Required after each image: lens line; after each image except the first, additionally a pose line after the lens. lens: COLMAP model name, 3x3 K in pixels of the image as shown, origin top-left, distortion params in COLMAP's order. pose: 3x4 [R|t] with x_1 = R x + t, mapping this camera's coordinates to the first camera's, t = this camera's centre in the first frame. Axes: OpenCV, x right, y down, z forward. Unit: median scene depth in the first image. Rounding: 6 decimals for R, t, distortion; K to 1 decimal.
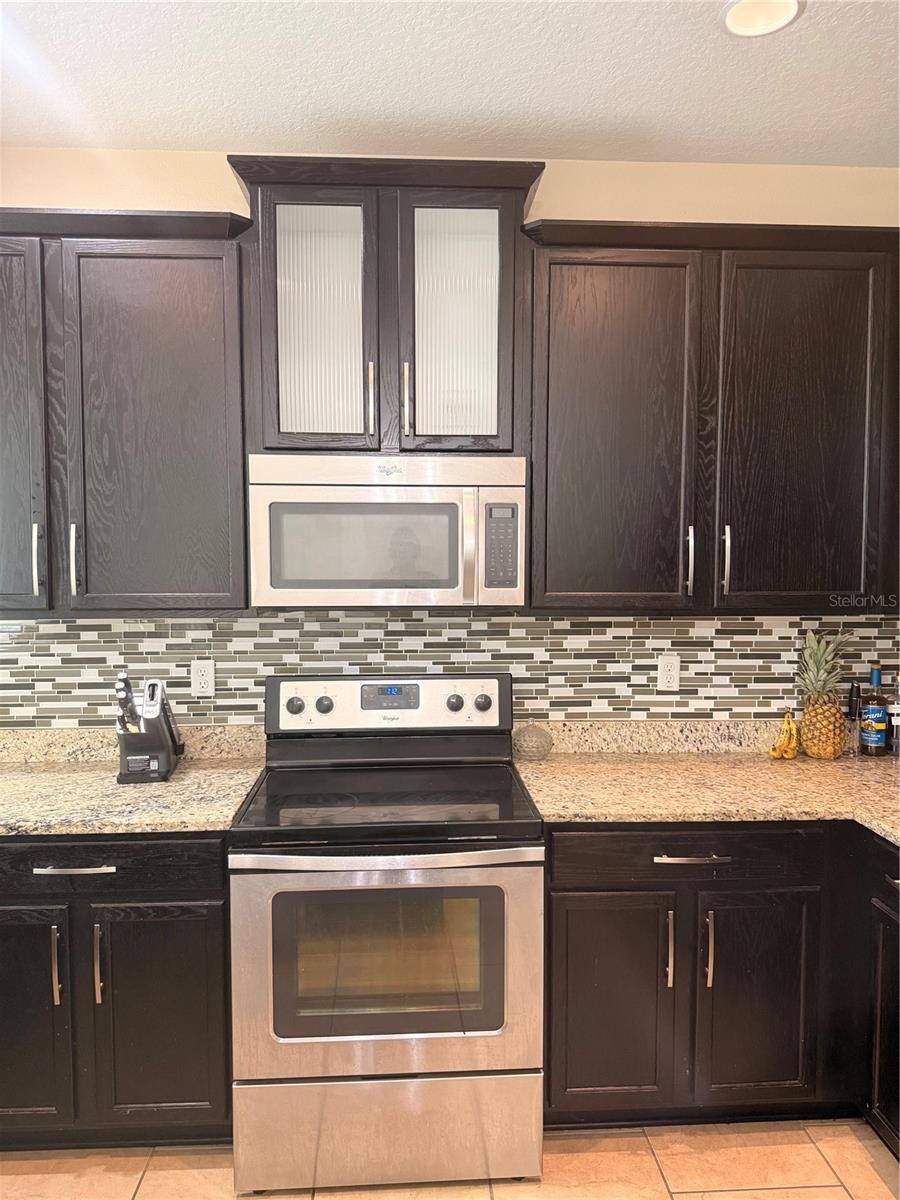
lens RADIAL K [[834.2, 0, 451.0], [0, 834.2, 610.7], [0, 0, 1]] dist [0.011530, -0.027666]
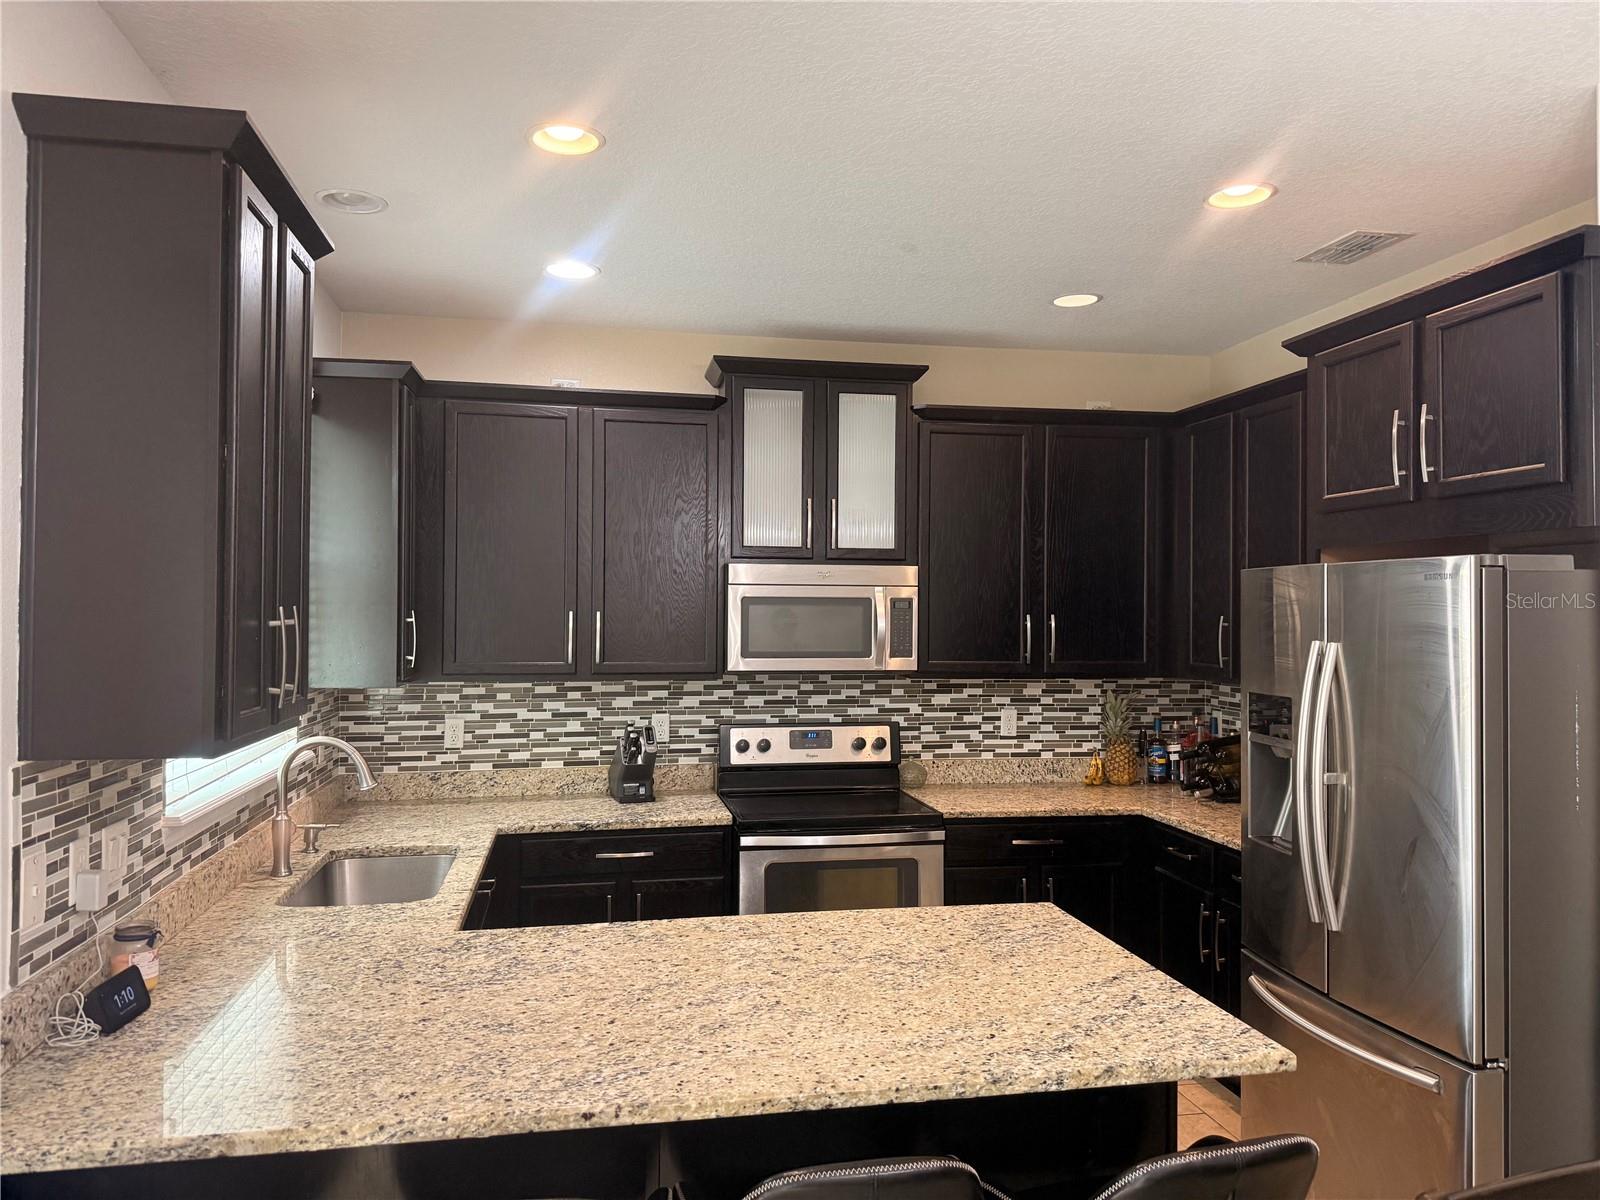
lens RADIAL K [[1112.3, 0, 795.4], [0, 1112.3, 593.4], [0, 0, 1]] dist [0.011530, -0.027666]
pose [[0.991133, 0.008128, 0.132622, -0.323994], [0.003502, 0.996183, -0.087223, 0.024762], [-0.132825, 0.086914, 0.987321, -0.747129]]
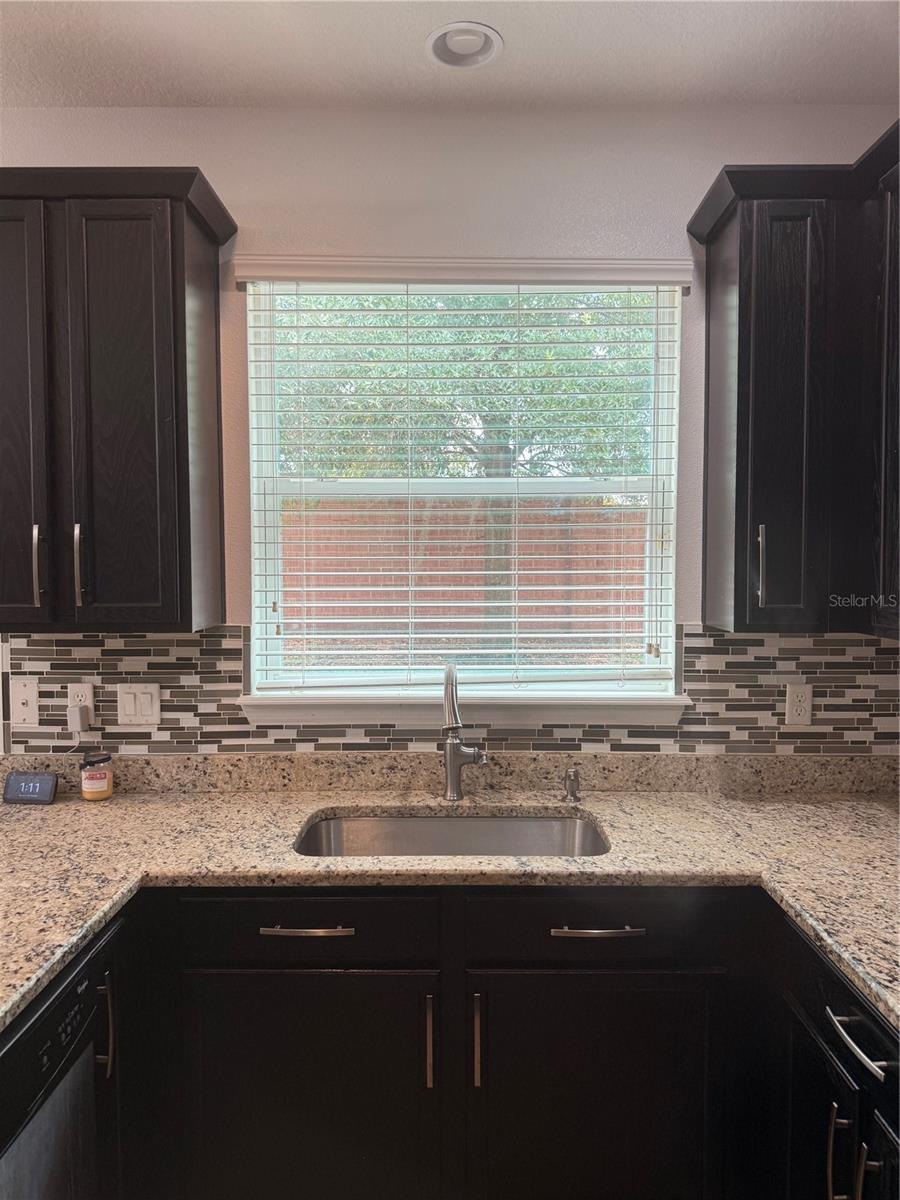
lens RADIAL K [[834.2, 0, 448.8], [0, 834.2, 601.9], [0, 0, 1]] dist [0.011530, -0.027666]
pose [[-0.050703, 0.041302, -0.997859, 0.432364], [-0.065904, 0.996828, 0.044608, -0.056170], [0.996537, 0.068025, -0.047820, 1.289993]]
